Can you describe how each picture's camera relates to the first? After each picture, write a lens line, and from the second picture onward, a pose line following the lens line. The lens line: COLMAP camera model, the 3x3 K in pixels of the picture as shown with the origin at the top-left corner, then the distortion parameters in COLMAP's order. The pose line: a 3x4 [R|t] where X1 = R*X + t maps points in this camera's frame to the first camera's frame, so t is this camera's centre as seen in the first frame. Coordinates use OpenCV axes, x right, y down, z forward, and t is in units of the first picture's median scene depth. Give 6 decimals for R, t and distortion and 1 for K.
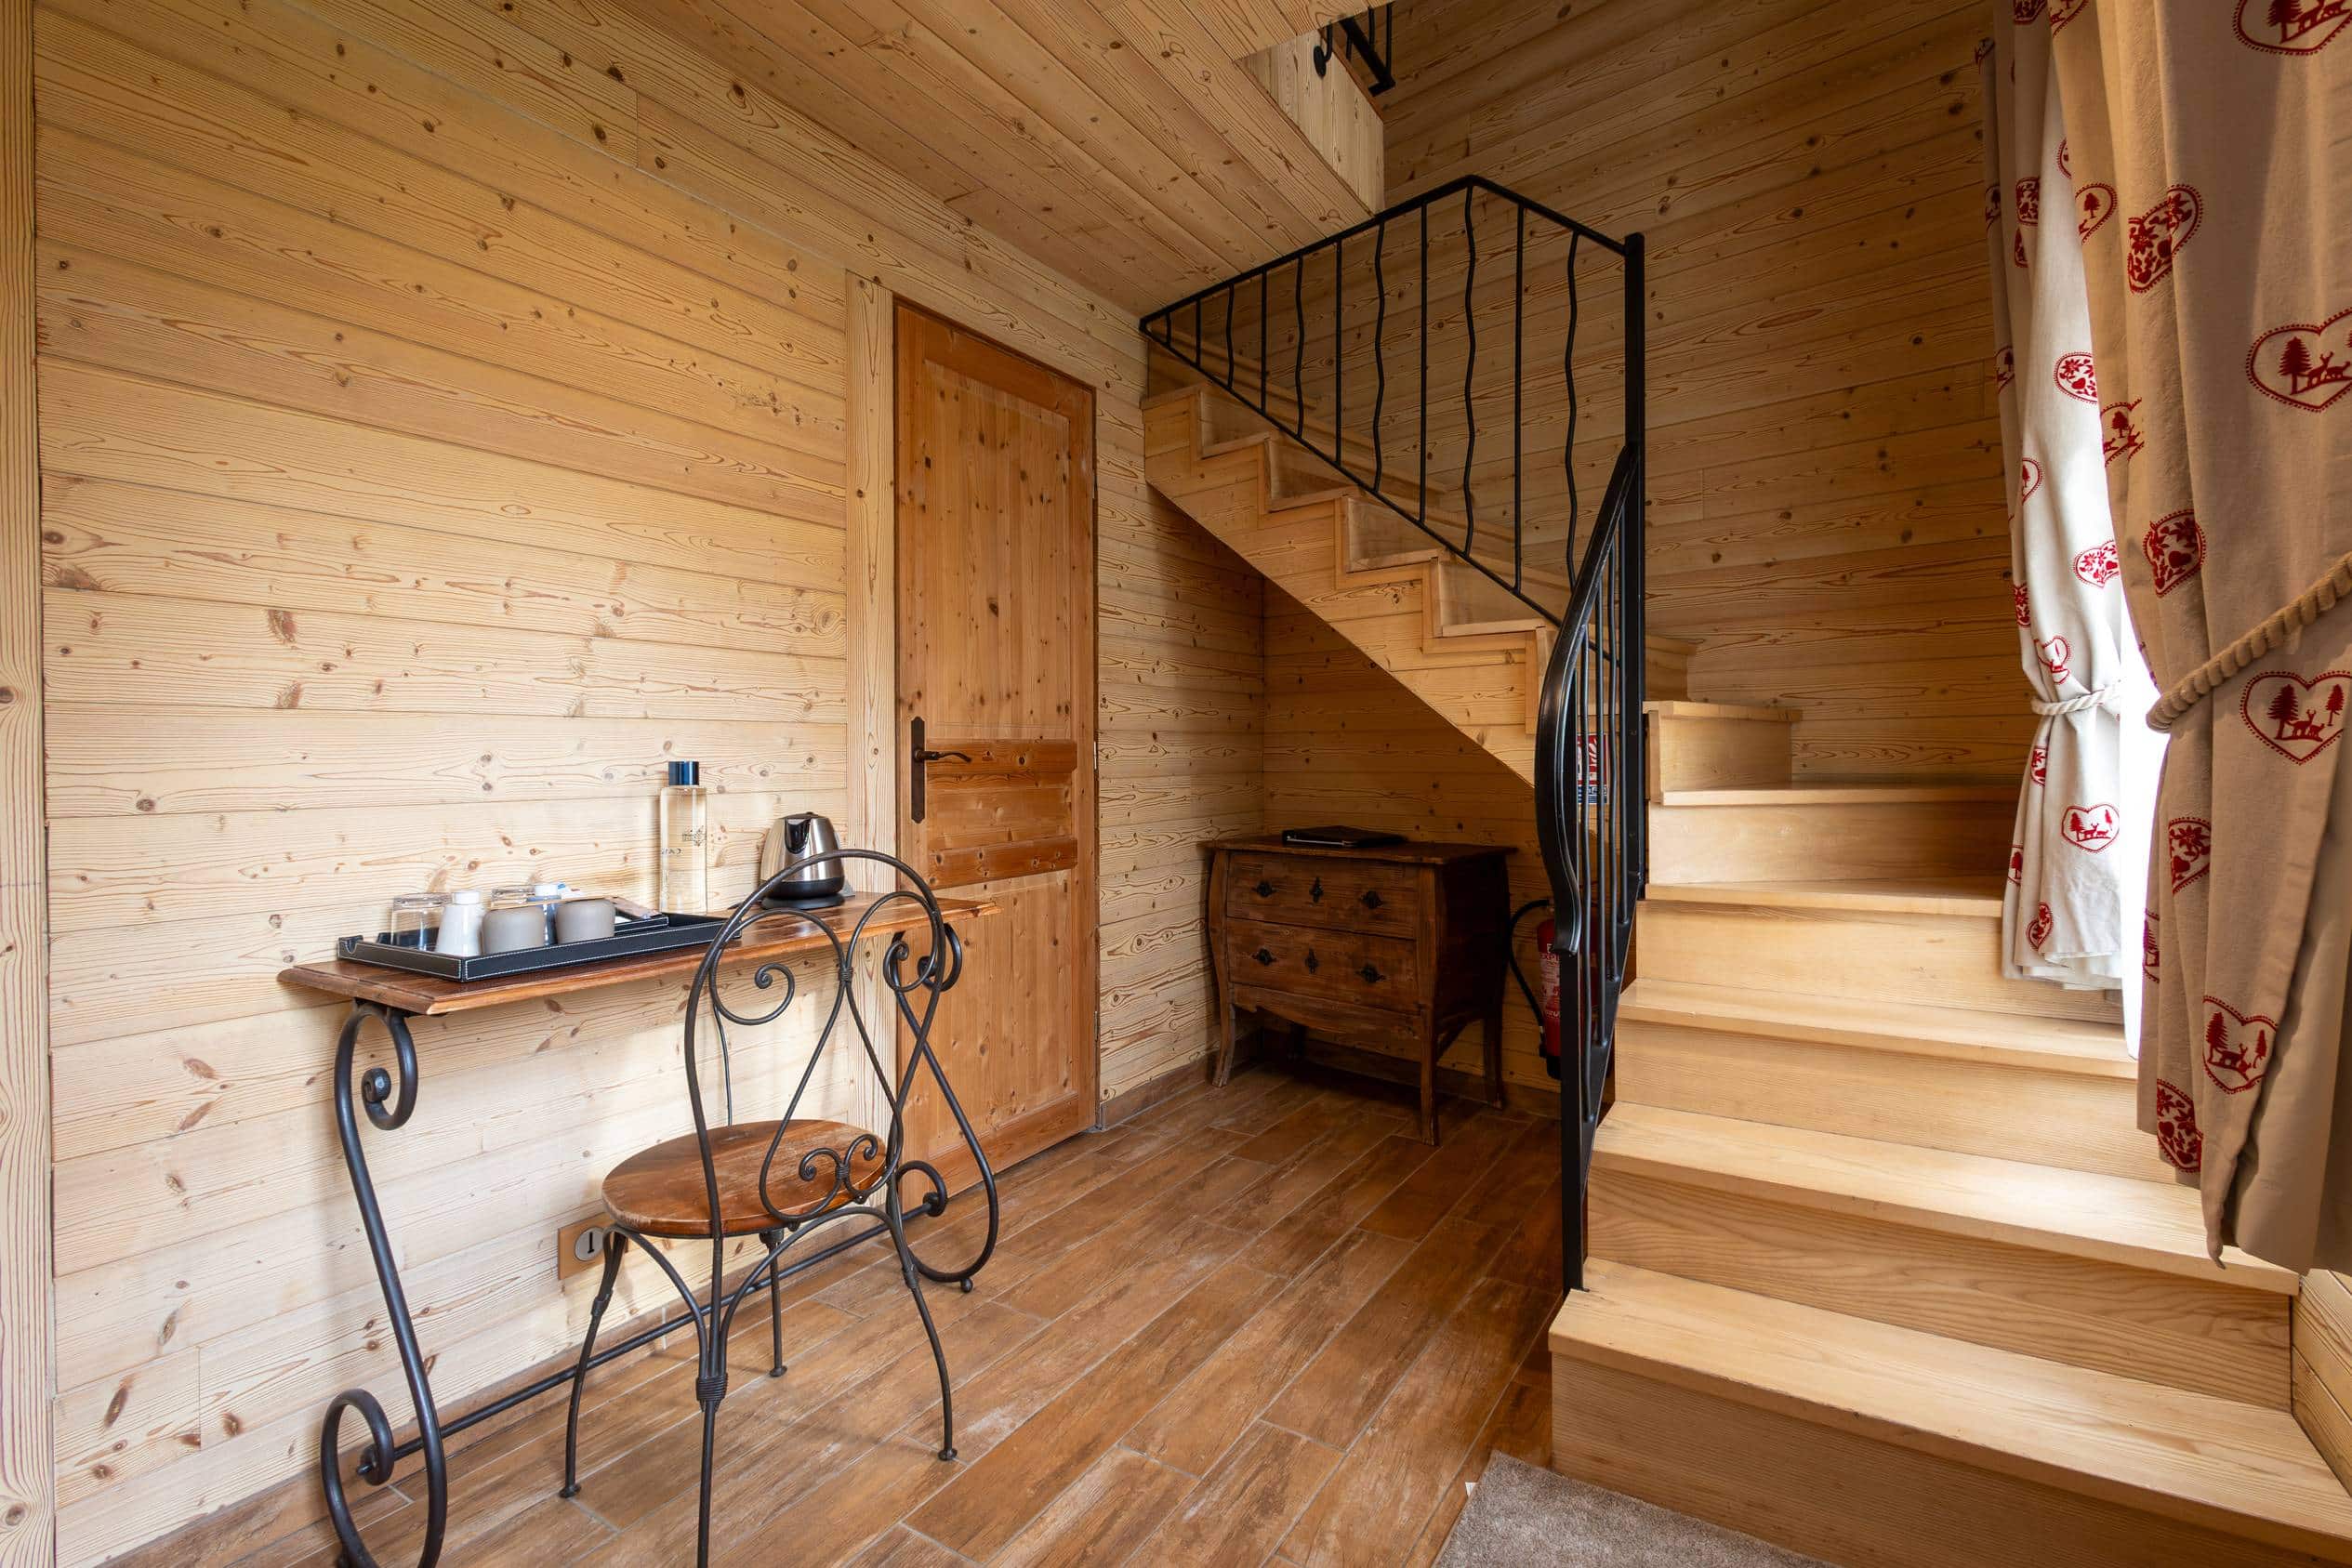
lens RADIAL K [[1061.9, 0, 1165.1], [0, 1061.9, 789.8], [0, 0, 1]] dist [0.010278, -0.003511]
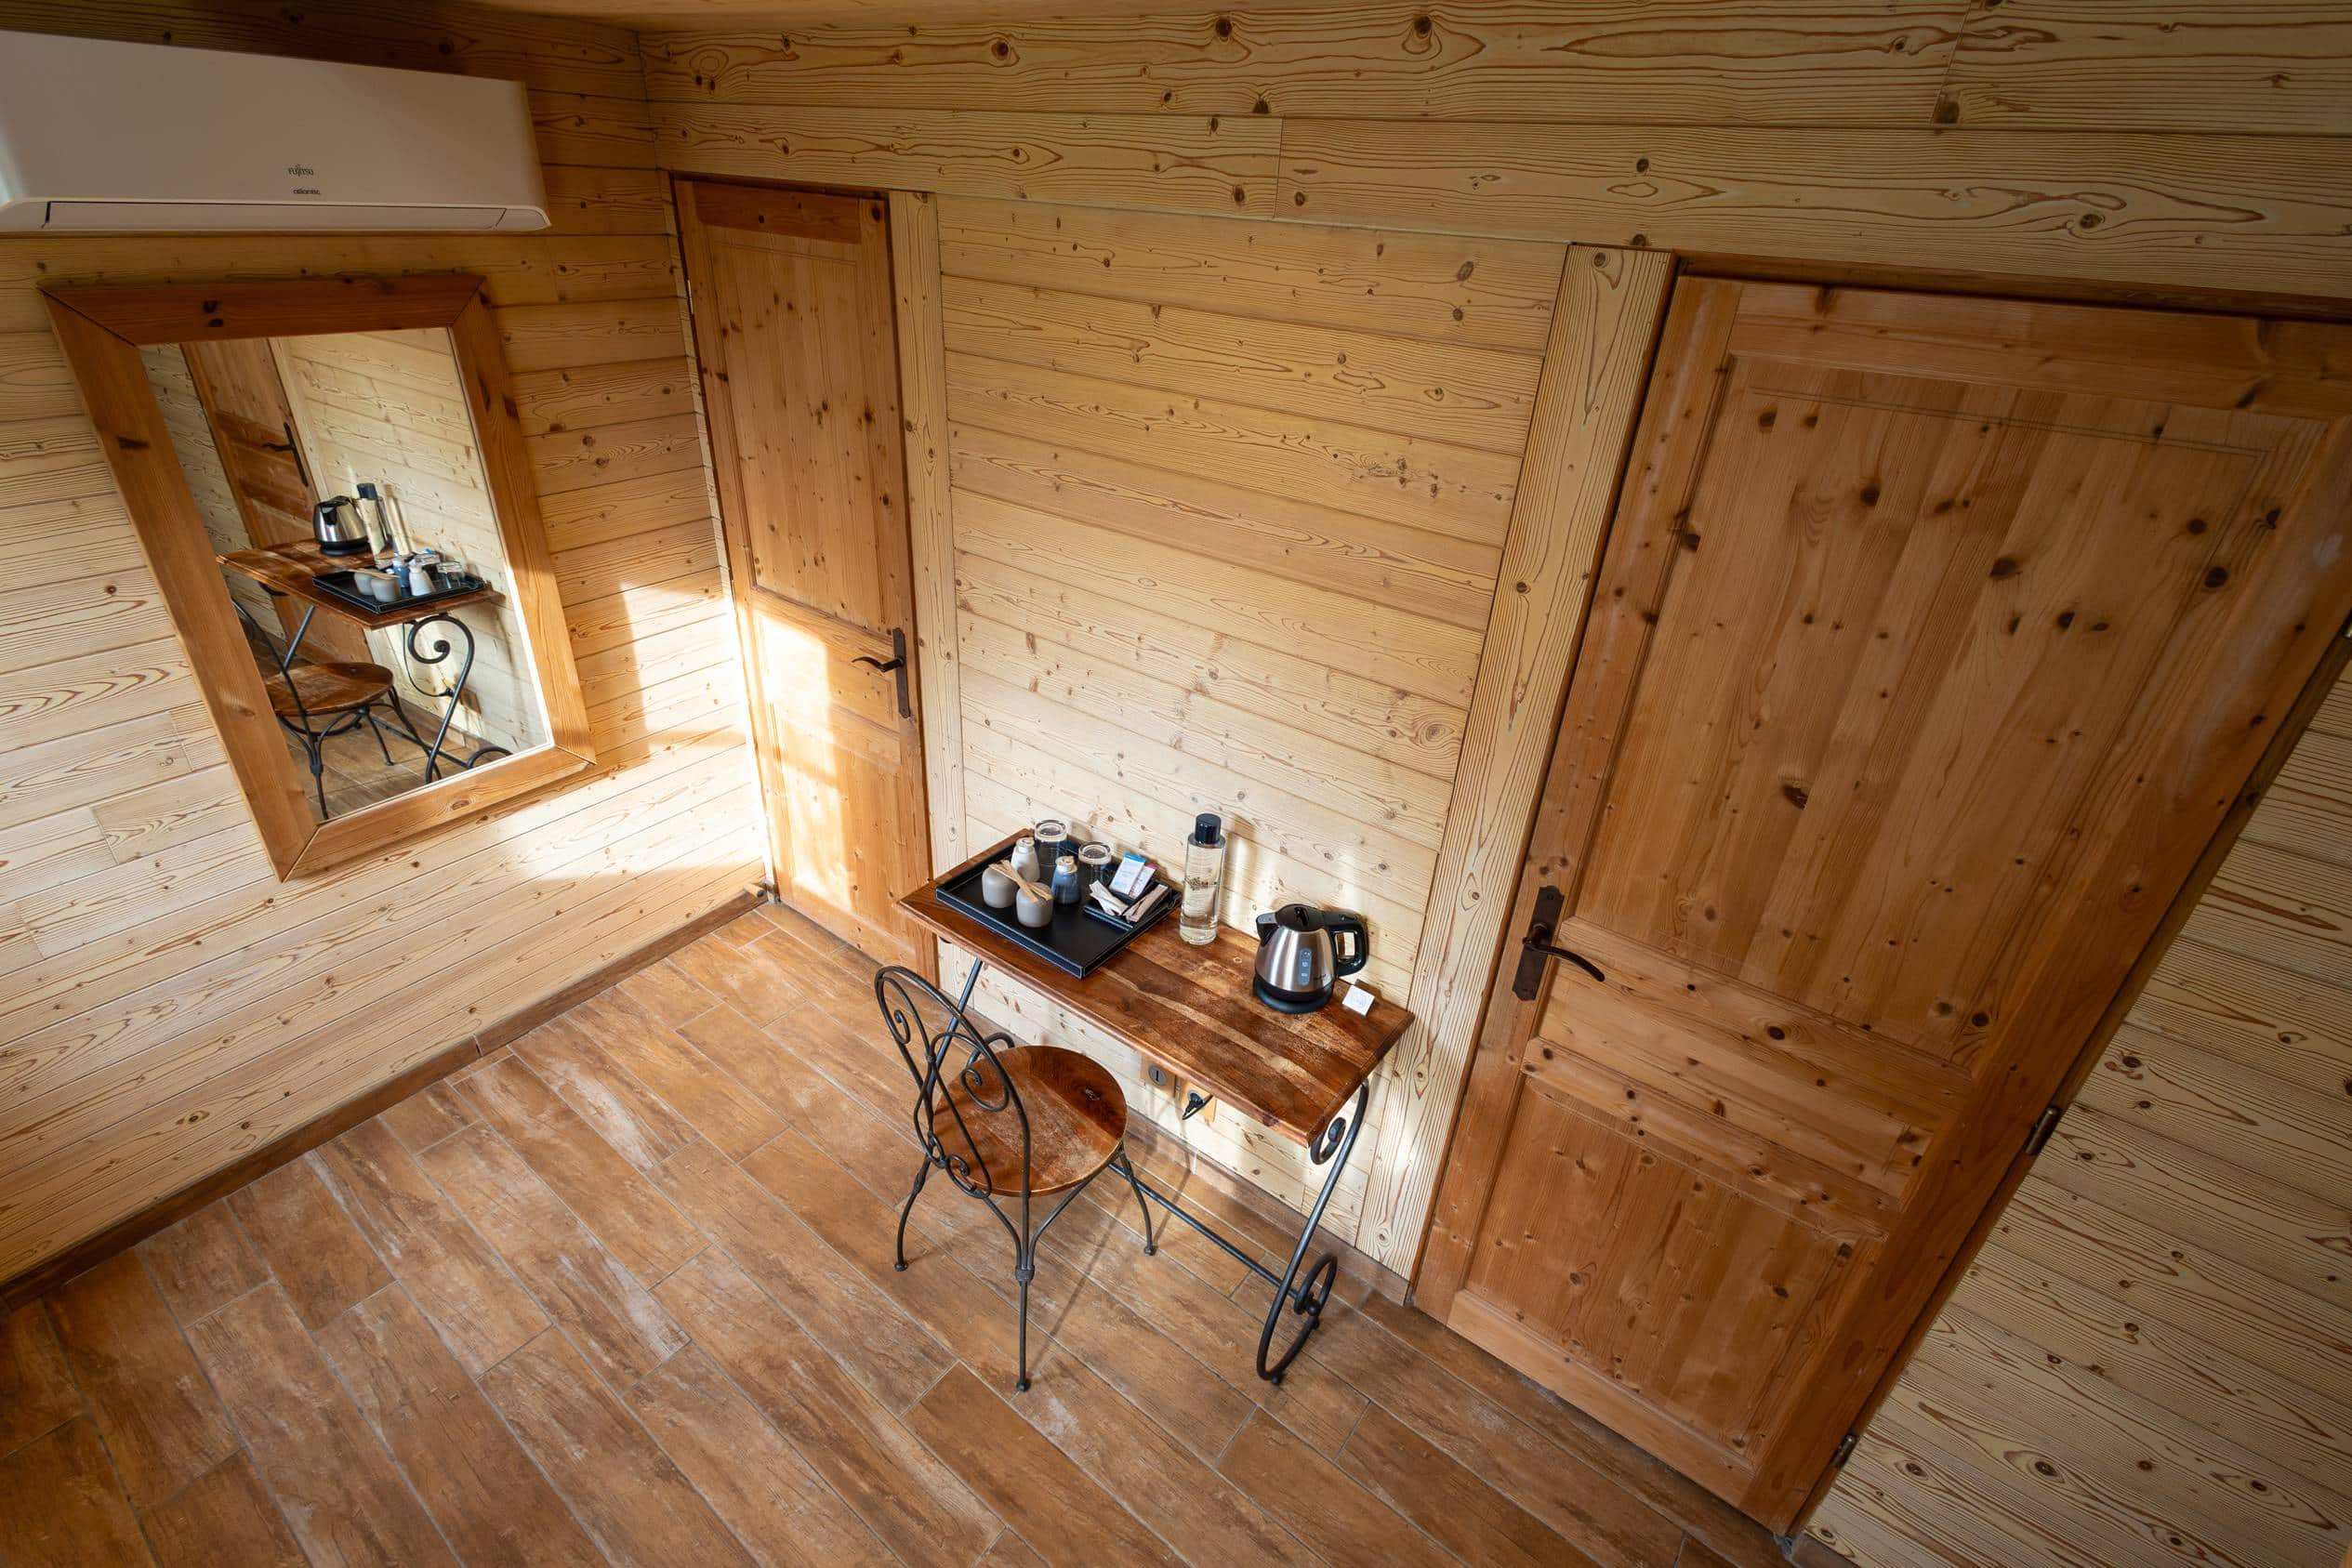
lens RADIAL K [[1061.9, 0, 1165.1], [0, 1061.9, 789.8], [0, 0, 1]] dist [0.010278, -0.003511]
pose [[-0.067884, 0.494608, -0.866461, 0.490524], [-0.092470, 0.861607, 0.499082, -0.599618], [0.993399, 0.114002, -0.012753, 0.965567]]
